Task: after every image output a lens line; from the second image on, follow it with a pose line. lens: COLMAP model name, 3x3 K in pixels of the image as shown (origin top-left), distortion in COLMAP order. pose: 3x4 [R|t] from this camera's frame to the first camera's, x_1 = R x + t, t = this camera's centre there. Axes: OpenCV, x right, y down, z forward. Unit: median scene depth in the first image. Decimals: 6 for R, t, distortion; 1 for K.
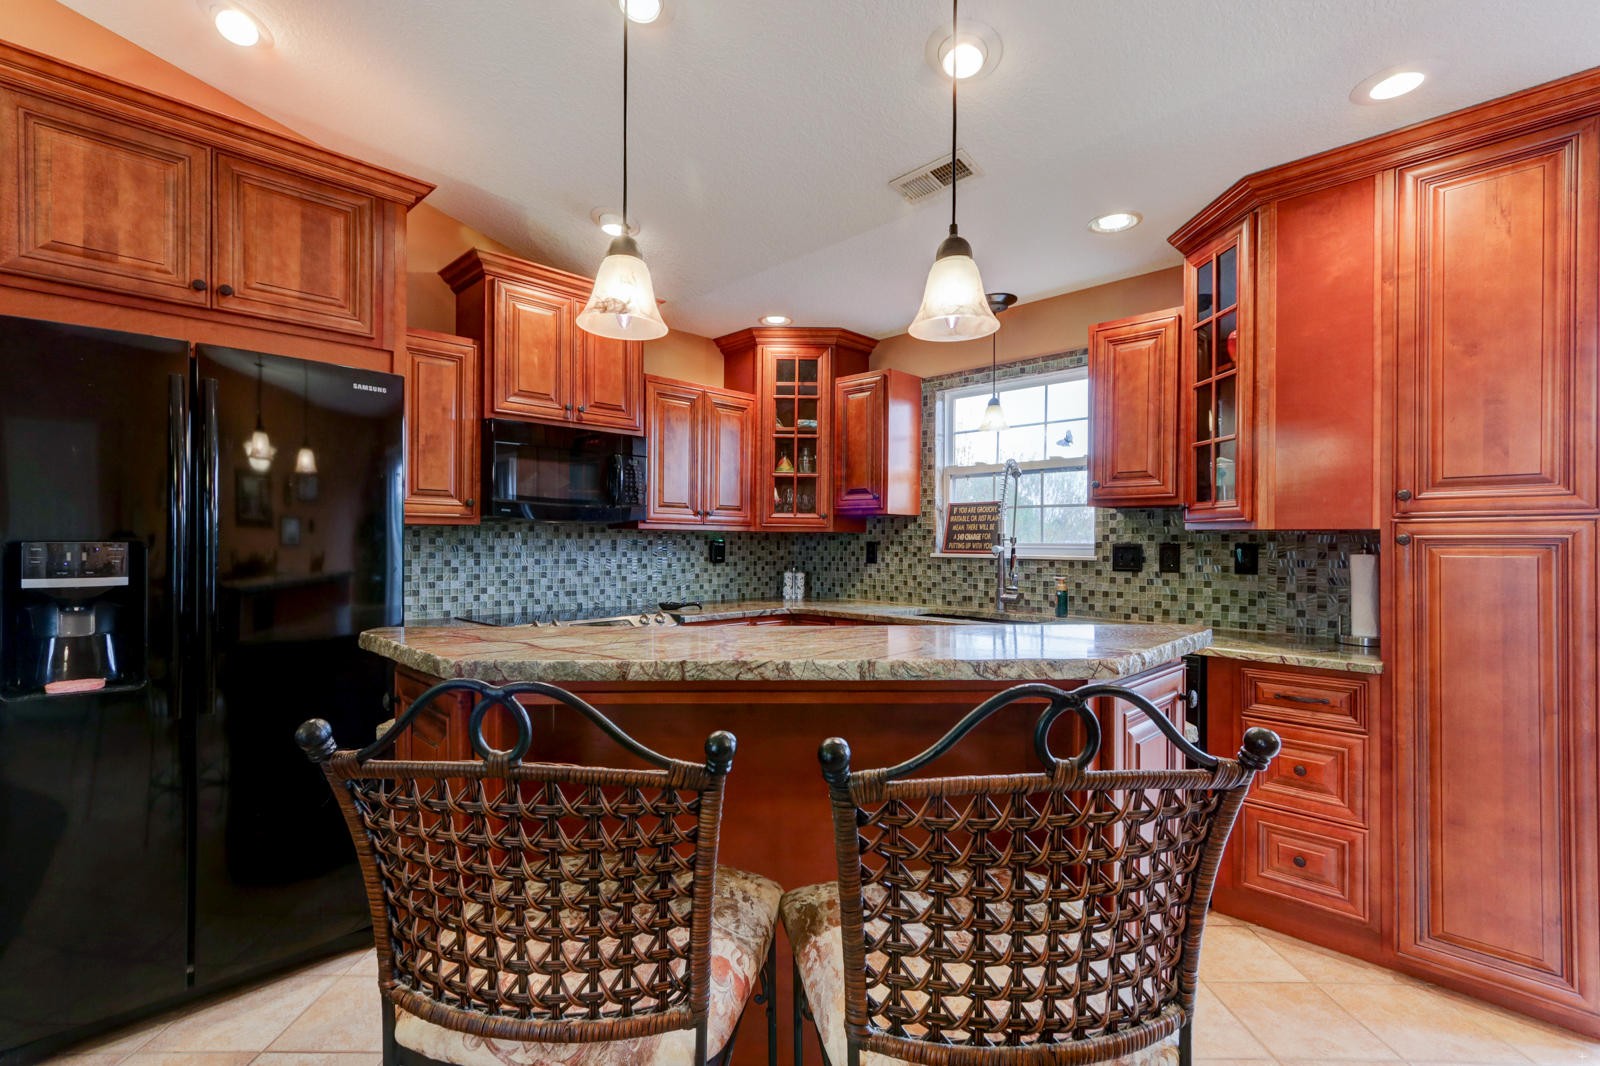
lens RADIAL K [[721.7, 0, 788.8], [0, 721.7, 538.3], [0, 0, 1]] dist [-0.001063, 0.000095]
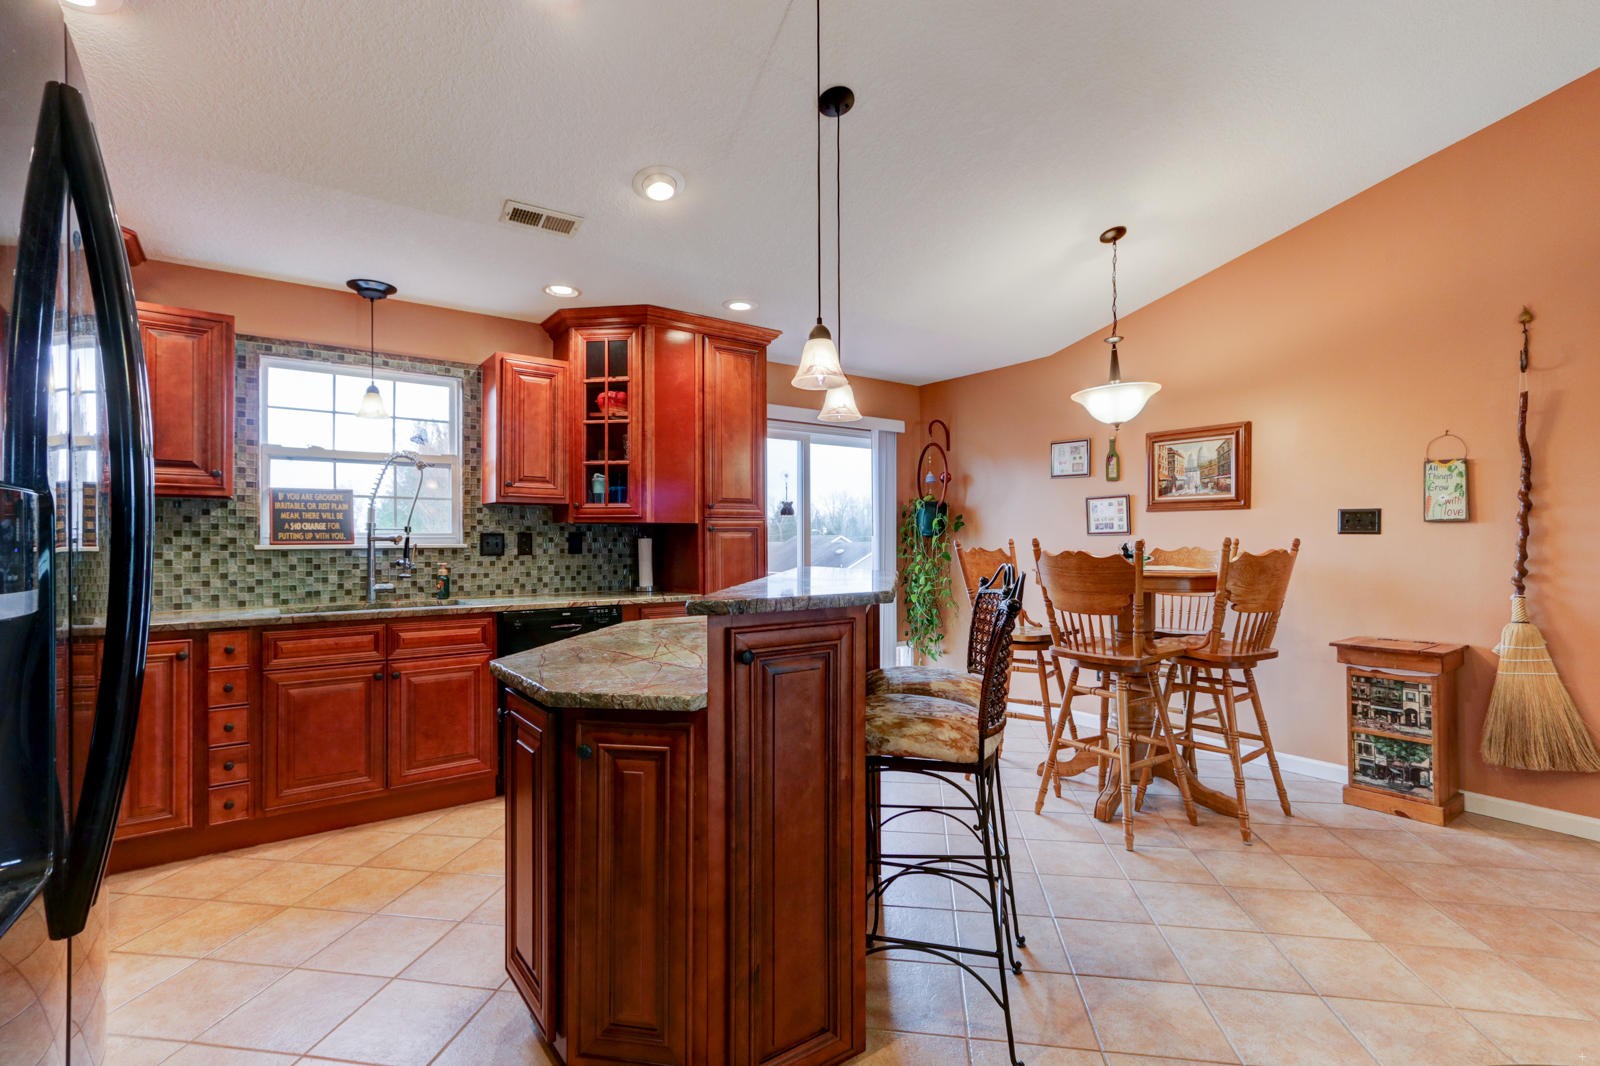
lens RADIAL K [[739.0, 0, 790.6], [0, 739.0, 532.3], [0, 0, 1]] dist [-0.000791, 0.000399]
pose [[0.149616, 0.006515, 0.988723, -0.652463], [0.002371, 0.999973, -0.006948, 0.015206], [-0.988741, 0.003383, 0.149596, 0.295560]]
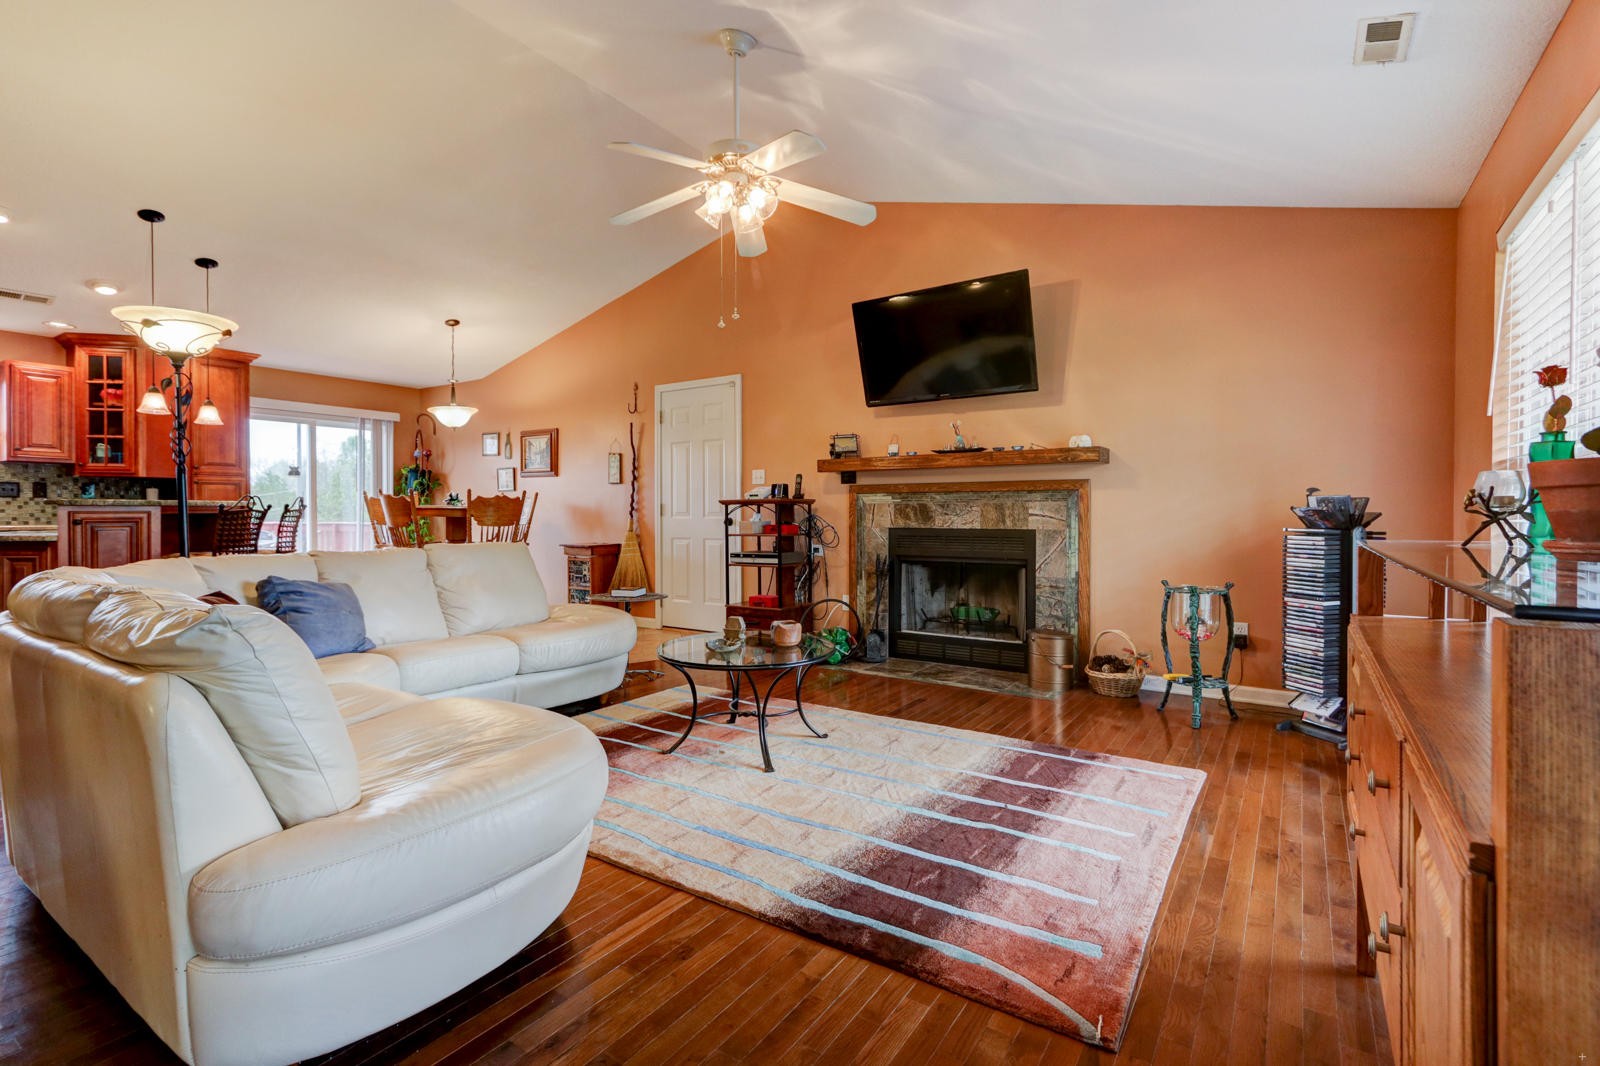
lens RADIAL K [[739.4, 0, 799.7], [0, 739.4, 517.6], [0, 0, 1]] dist [0.001011, 0.001640]
pose [[-0.201970, -0.011751, 0.979321, -1.606957], [-0.004335, 0.999929, 0.011105, 0.062810], [-0.979382, -0.002002, -0.202007, -0.502607]]
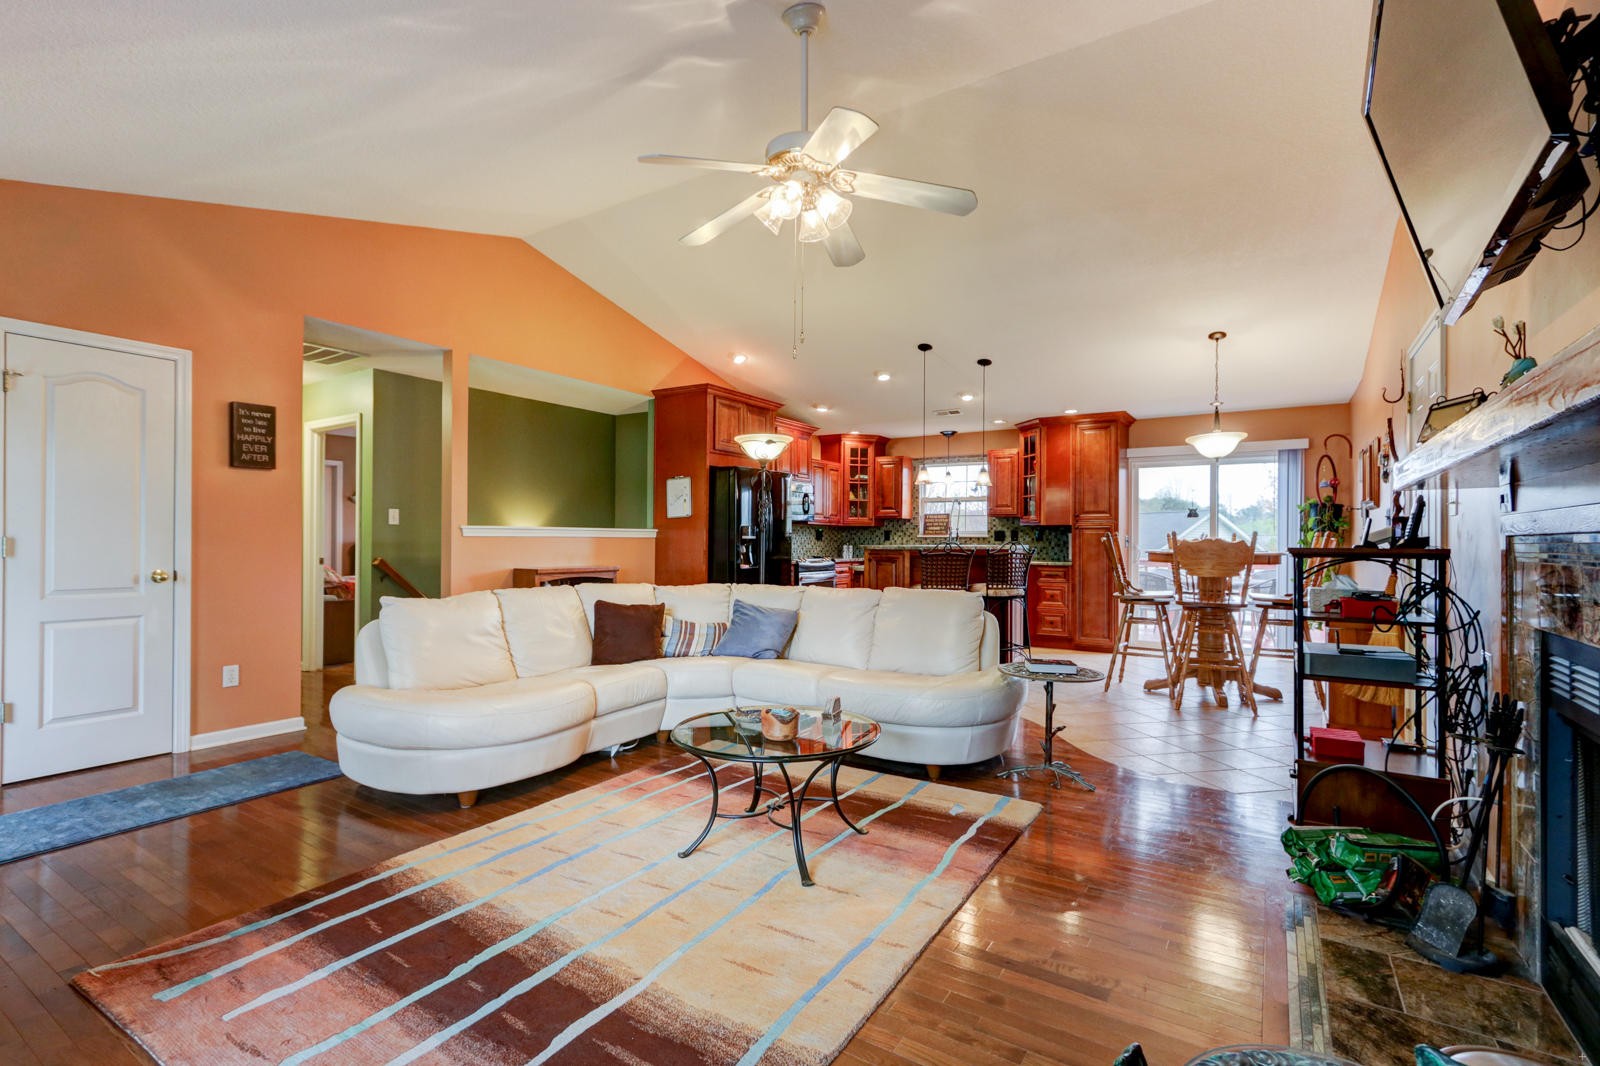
lens RADIAL K [[753.1, 0, 789.4], [0, 753.1, 534.2], [0, 0, 1]] dist [0.001344, 0.000288]
pose [[0.976019, 0.002891, 0.217667, -0.831374], [-0.002153, 0.999991, -0.003627, 0.030451], [-0.217676, 0.003072, 0.976016, -1.436302]]
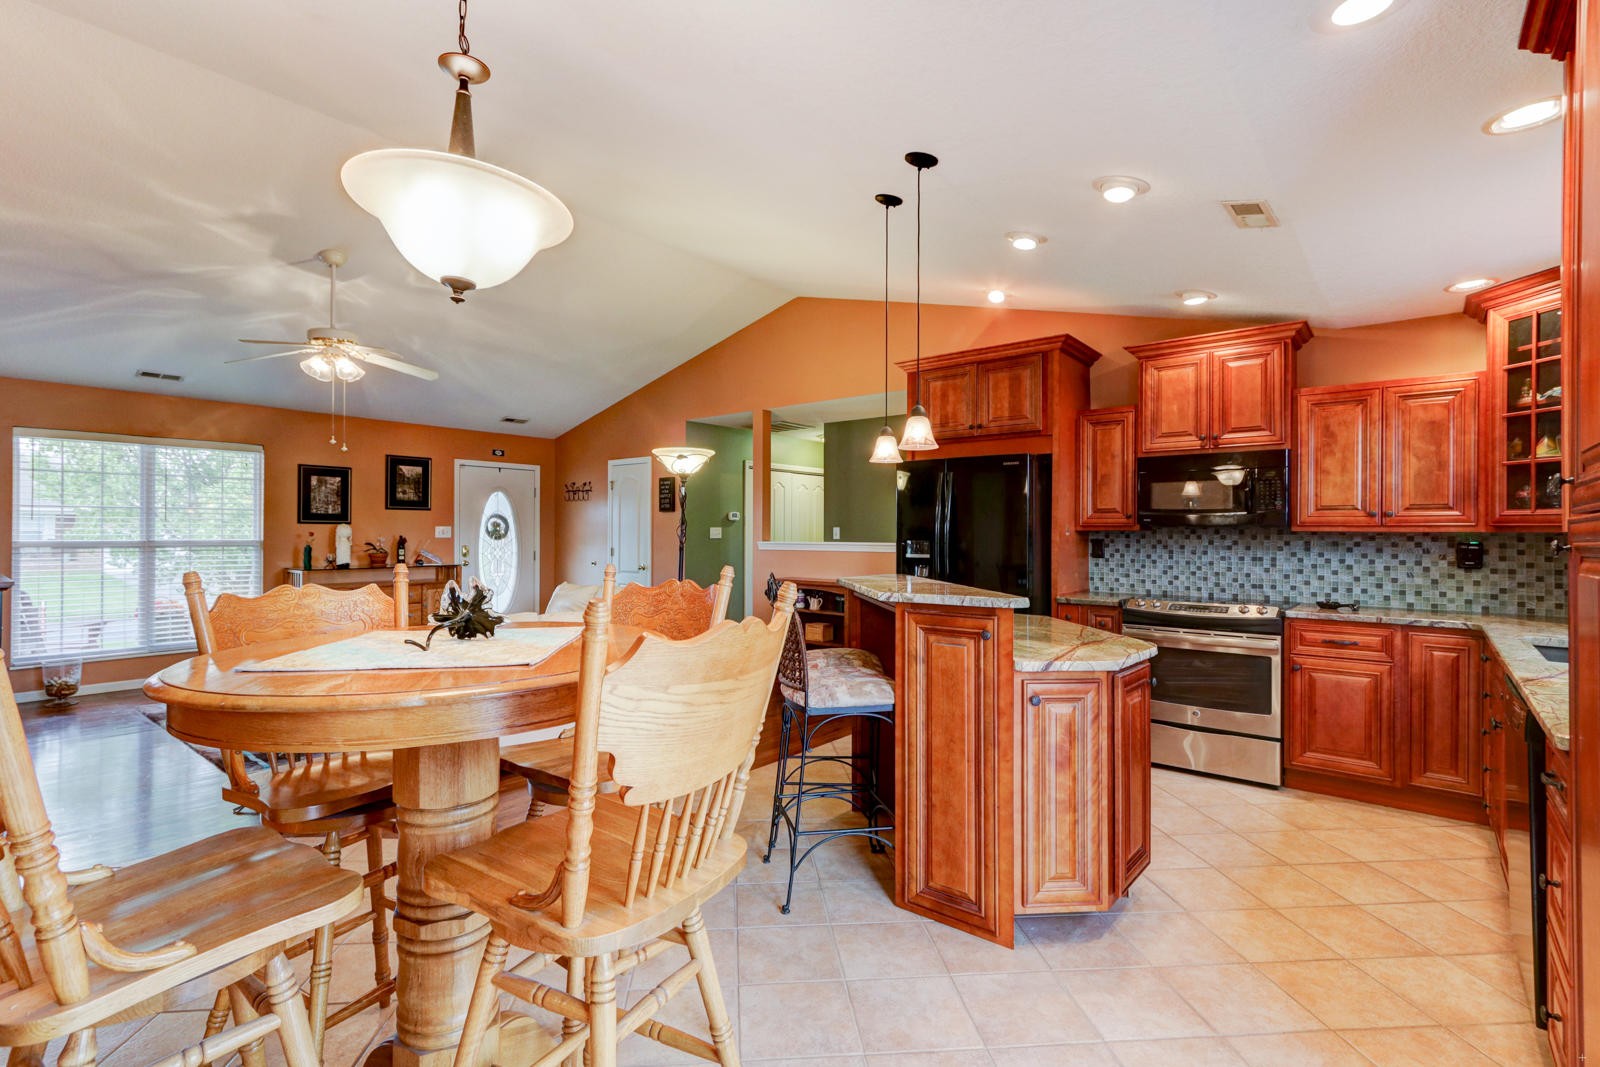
lens RADIAL K [[739.0, 0, 790.6], [0, 739.0, 532.8], [0, 0, 1]] dist [-0.000791, 0.000399]
pose [[0.095458, -0.003919, -0.995426, 0.874083], [0.000718, 0.999992, -0.003869, -0.007517], [0.995433, -0.000345, 0.095460, 0.132927]]
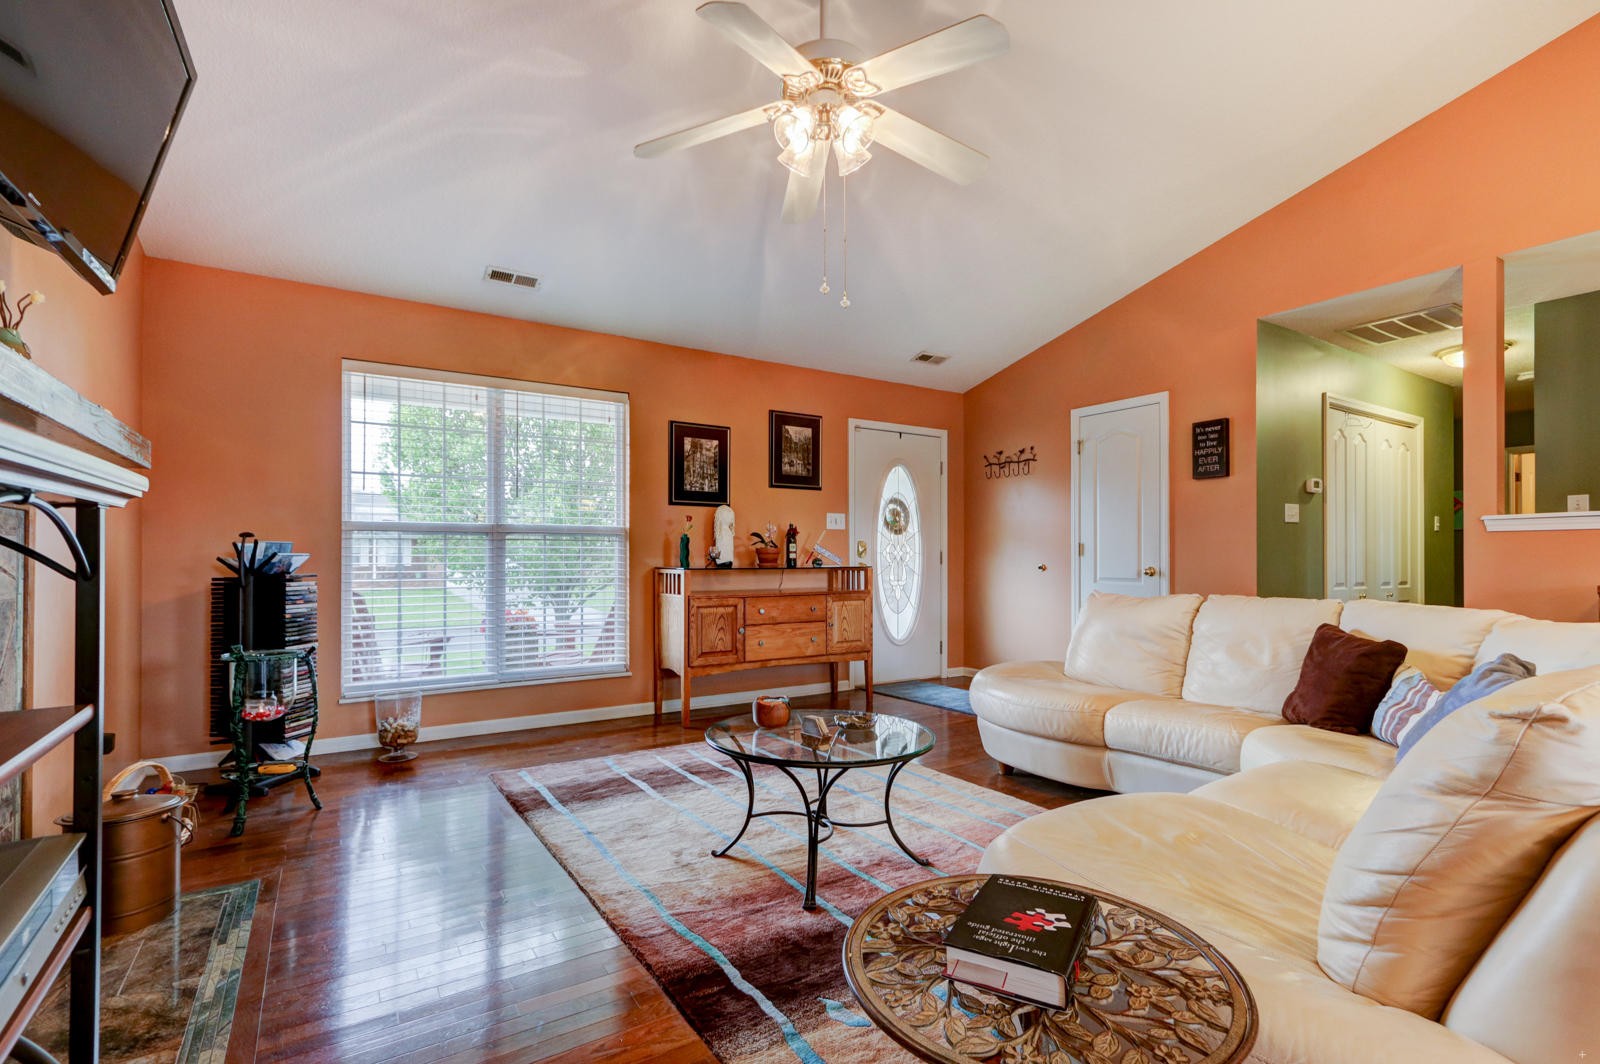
lens RADIAL K [[735.0, 0, 794.1], [0, 735.0, 556.2], [0, 0, 1]] dist [-0.001914, -0.000008]
pose [[-0.204353, -0.004558, -0.978887, 0.052203], [0.002756, 0.999983, -0.005231, 0.067585], [0.978893, -0.003766, -0.204337, -0.506282]]
